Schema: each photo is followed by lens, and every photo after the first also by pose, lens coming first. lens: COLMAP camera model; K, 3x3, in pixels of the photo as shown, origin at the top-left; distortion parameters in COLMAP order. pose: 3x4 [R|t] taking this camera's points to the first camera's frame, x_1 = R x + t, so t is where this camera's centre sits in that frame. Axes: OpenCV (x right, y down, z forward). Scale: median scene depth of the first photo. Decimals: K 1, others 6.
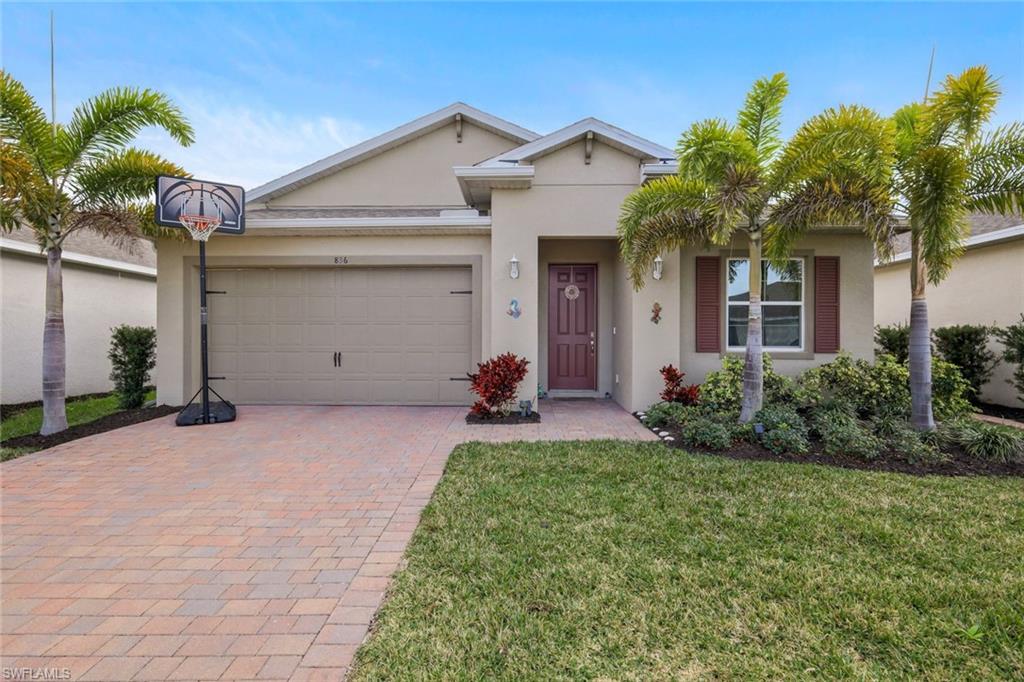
lens RADIAL K [[499.0, 0, 513.6], [0, 499.0, 338.6], [0, 0, 1]] dist [-0.000538, 0.000168]
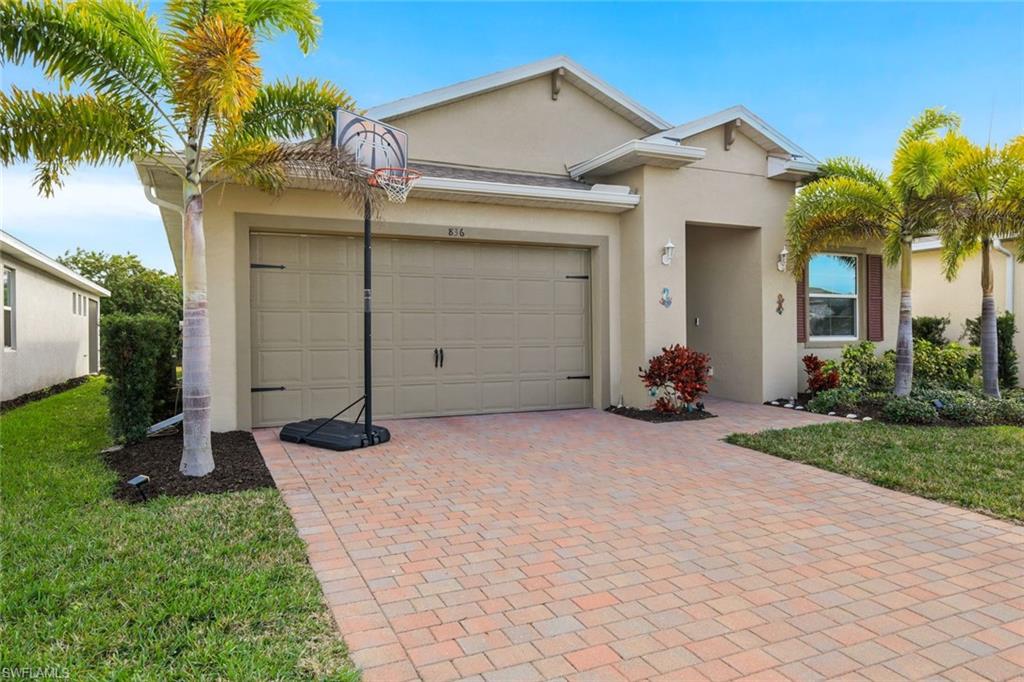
lens RADIAL K [[667.4, 0, 512.6], [0, 667.4, 334.7], [0, 0, 1]] dist [0.003651, 0.001114]
pose [[0.898424, -0.008561, 0.439045, -0.798712], [0.007568, 0.999963, 0.004012, 0.002007], [-0.439063, -0.000282, 0.898456, 0.010836]]
